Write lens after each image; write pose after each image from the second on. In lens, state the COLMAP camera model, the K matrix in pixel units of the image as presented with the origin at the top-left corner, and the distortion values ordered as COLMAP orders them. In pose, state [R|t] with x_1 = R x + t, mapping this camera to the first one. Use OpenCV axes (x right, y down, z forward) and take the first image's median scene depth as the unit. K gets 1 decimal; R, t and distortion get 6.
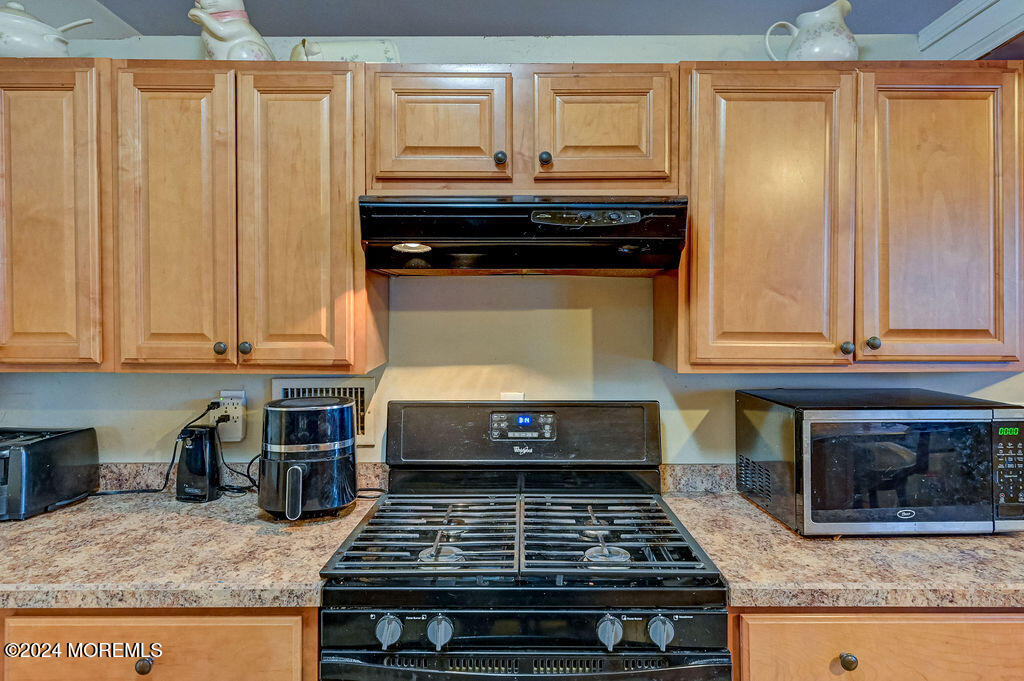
lens RADIAL K [[536.1, 0, 511.7], [0, 536.1, 344.0], [0, 0, 1]] dist [0.014788, -0.001027]
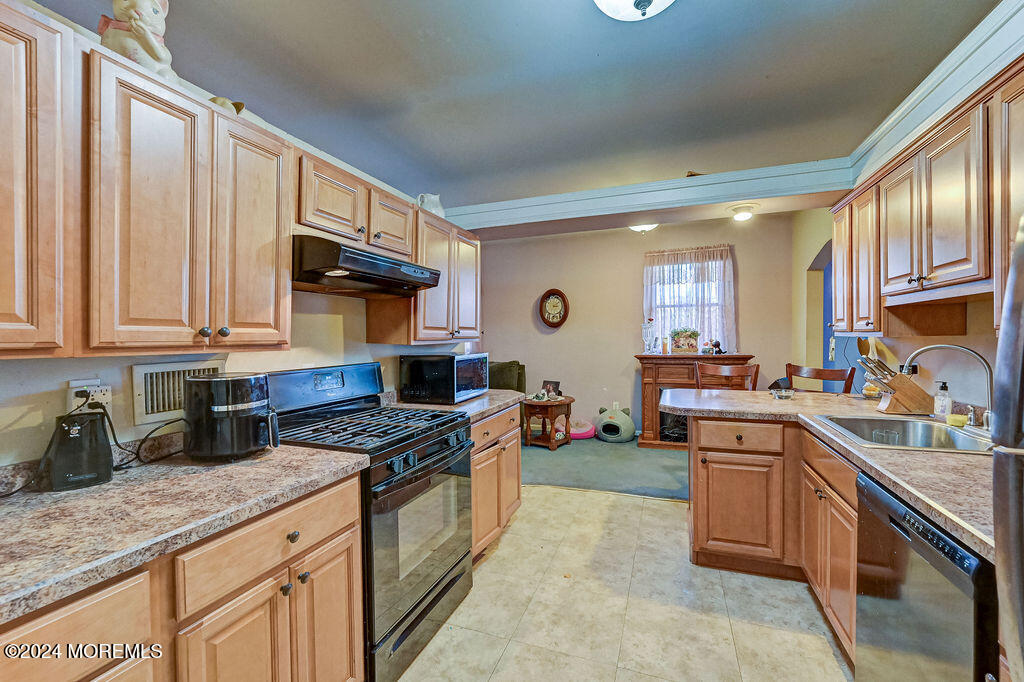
lens RADIAL K [[426.6, 0, 514.1], [0, 426.6, 335.4], [0, 0, 1]] dist [0.001271, 0.000290]
pose [[0.354191, -0.003285, 0.935167, -1.191671], [-0.018602, 0.999771, 0.010558, -0.008991], [-0.934988, -0.021136, 0.354049, -0.019547]]
